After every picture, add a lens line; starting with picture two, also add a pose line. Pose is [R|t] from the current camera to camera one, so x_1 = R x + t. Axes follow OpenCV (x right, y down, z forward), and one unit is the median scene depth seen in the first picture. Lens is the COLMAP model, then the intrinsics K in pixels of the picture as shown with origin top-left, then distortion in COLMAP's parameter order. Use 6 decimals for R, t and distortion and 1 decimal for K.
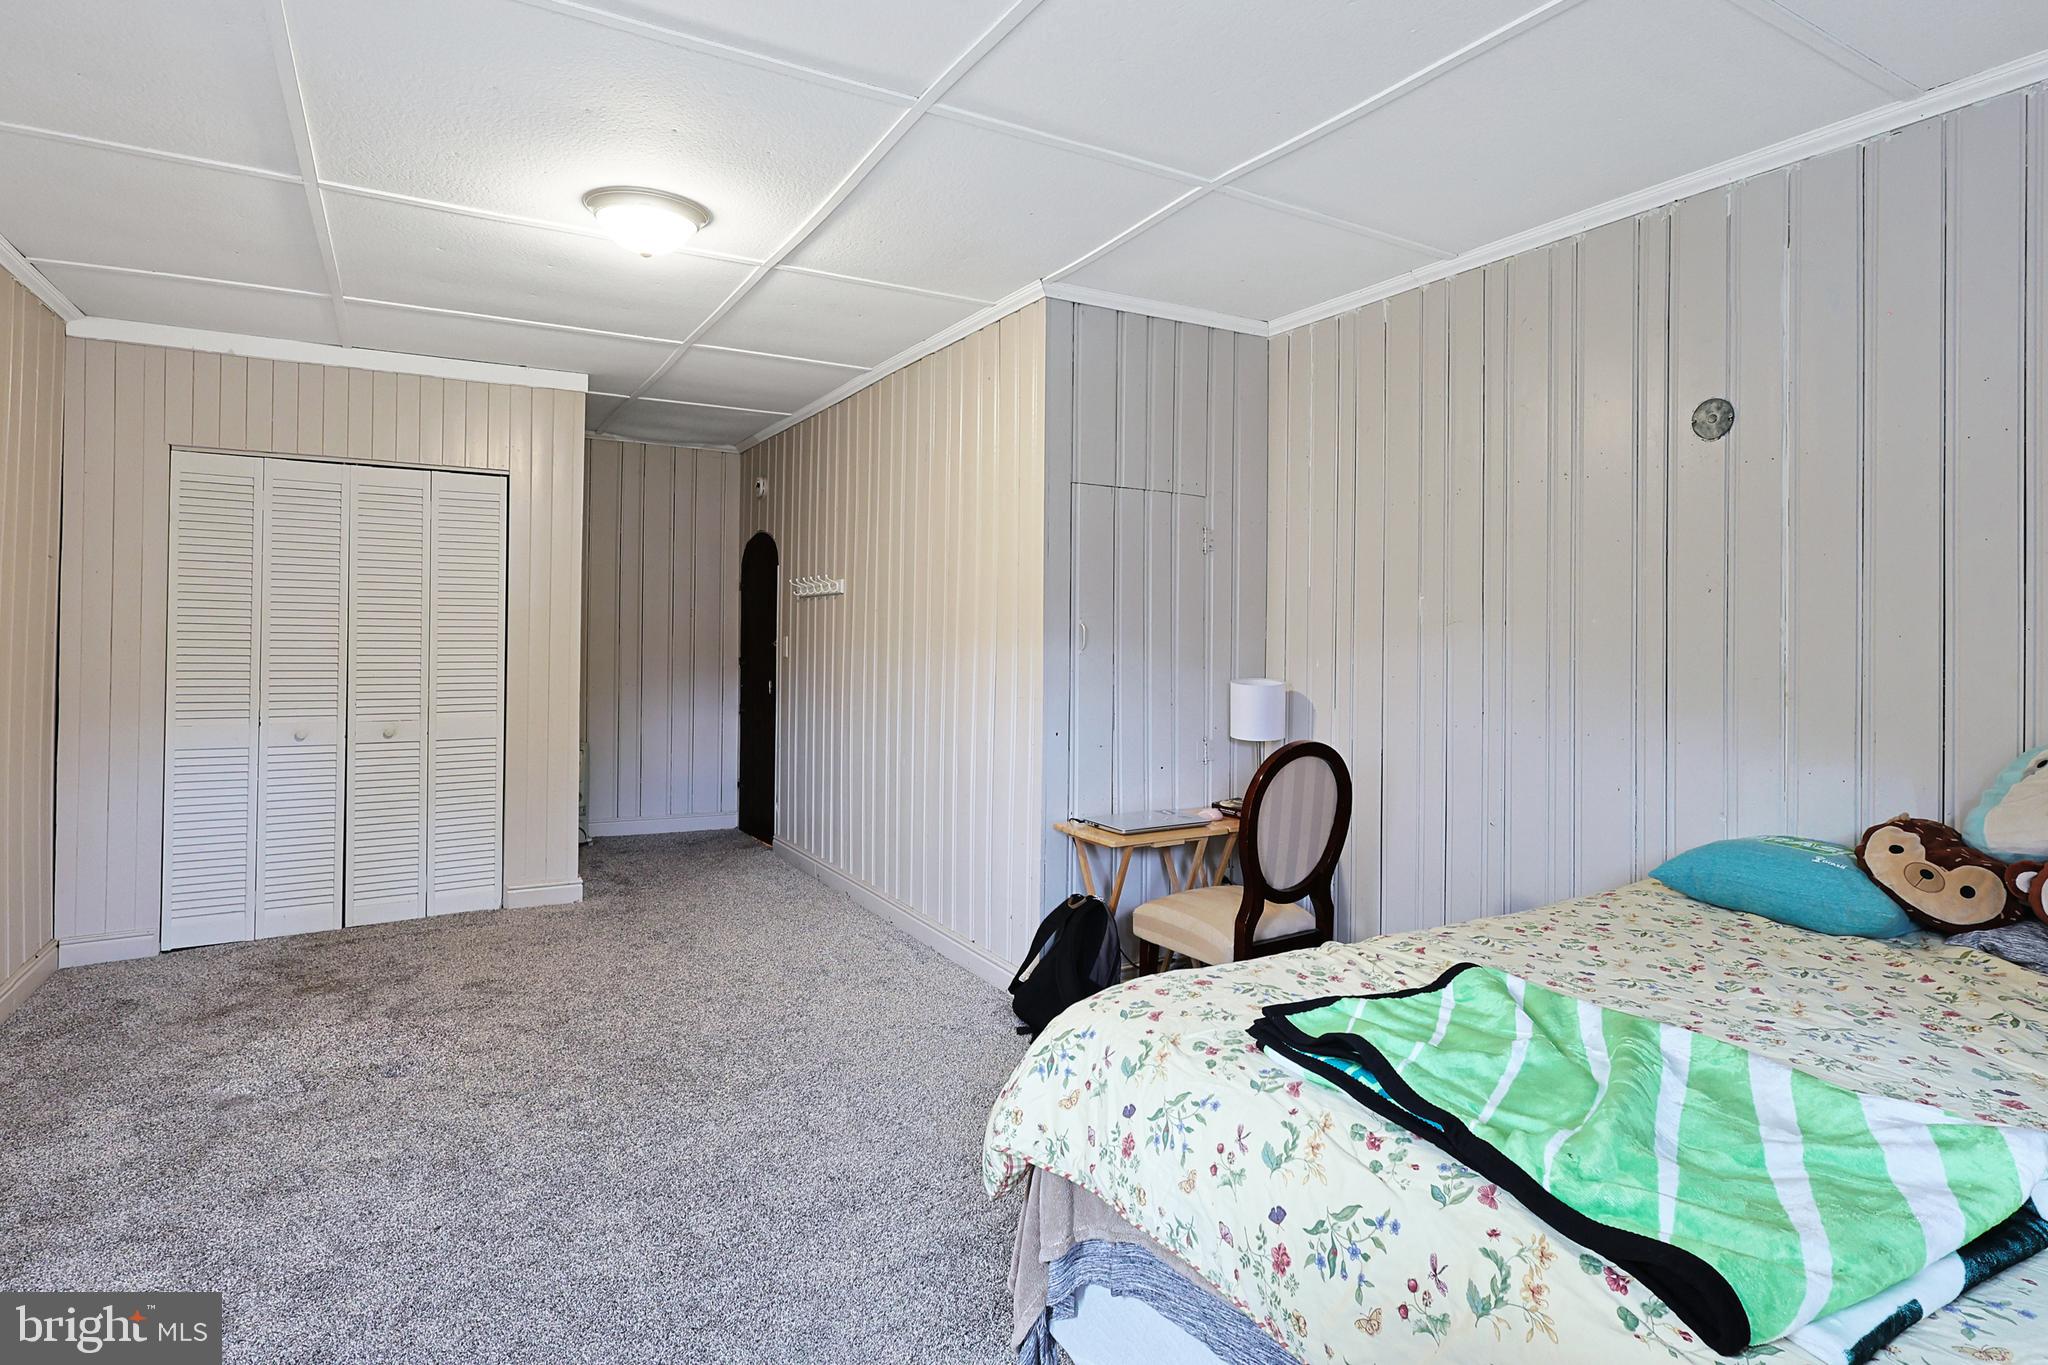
lens RADIAL K [[1074.1, 0, 985.2], [0, 1074.1, 628.2], [0, 0, 1]] dist [-0.003154, 0.000165]
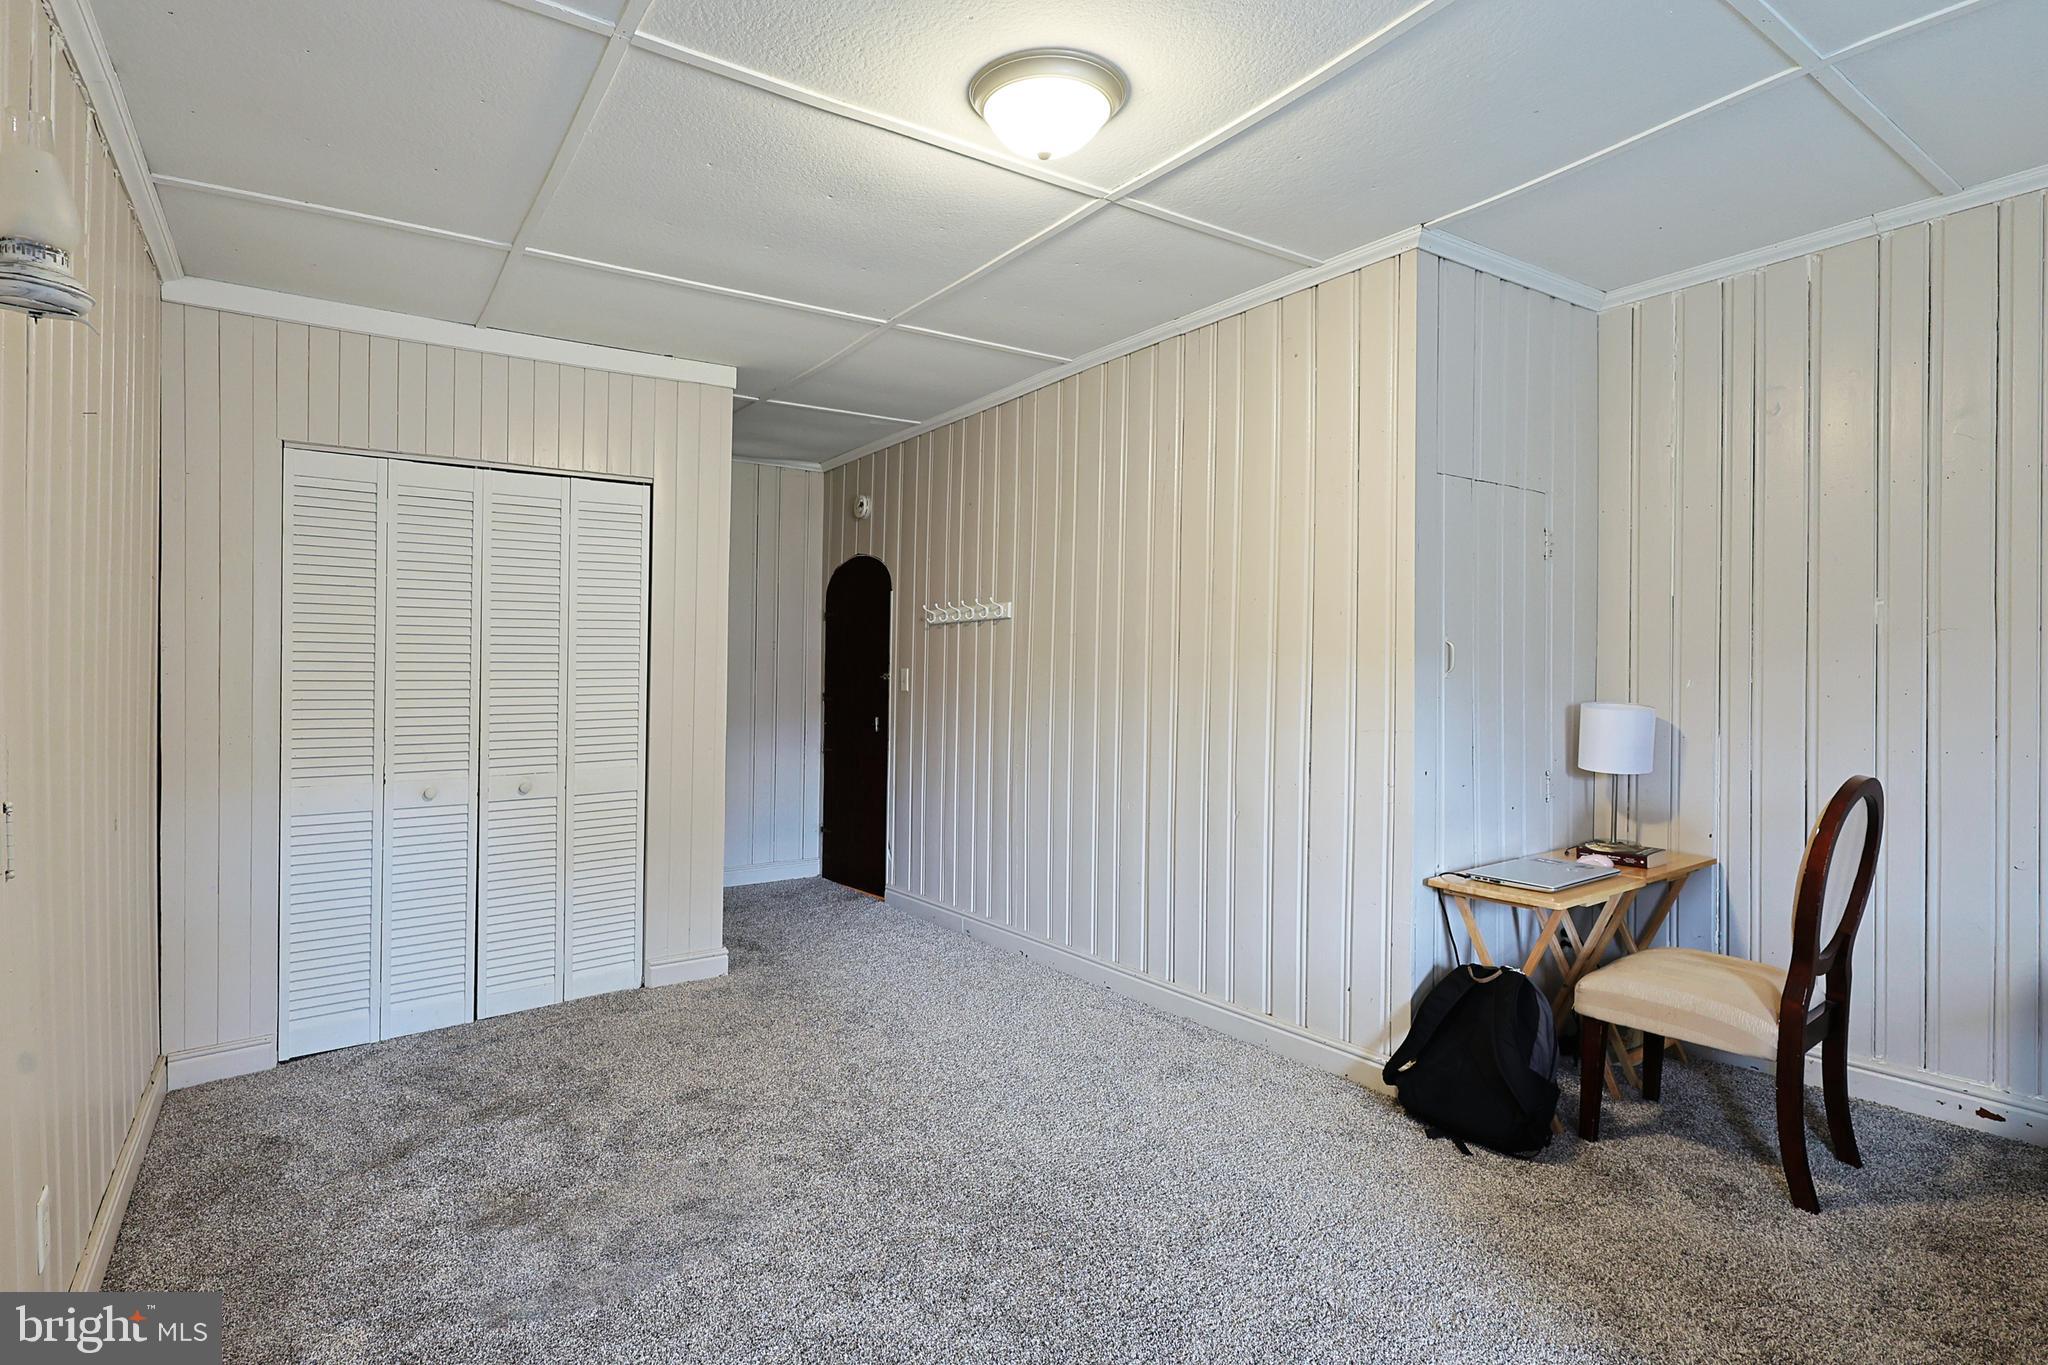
lens RADIAL K [[1012.8, 0, 959.3], [0, 1012.8, 664.7], [0, 0, 1]] dist [-0.042524, 0.018831]
pose [[0.997523, -0.018158, 0.067951, -0.274576], [0.018131, 0.999835, 0.001014, 0.005723], [-0.067958, 0.000220, 0.997688, 0.194118]]
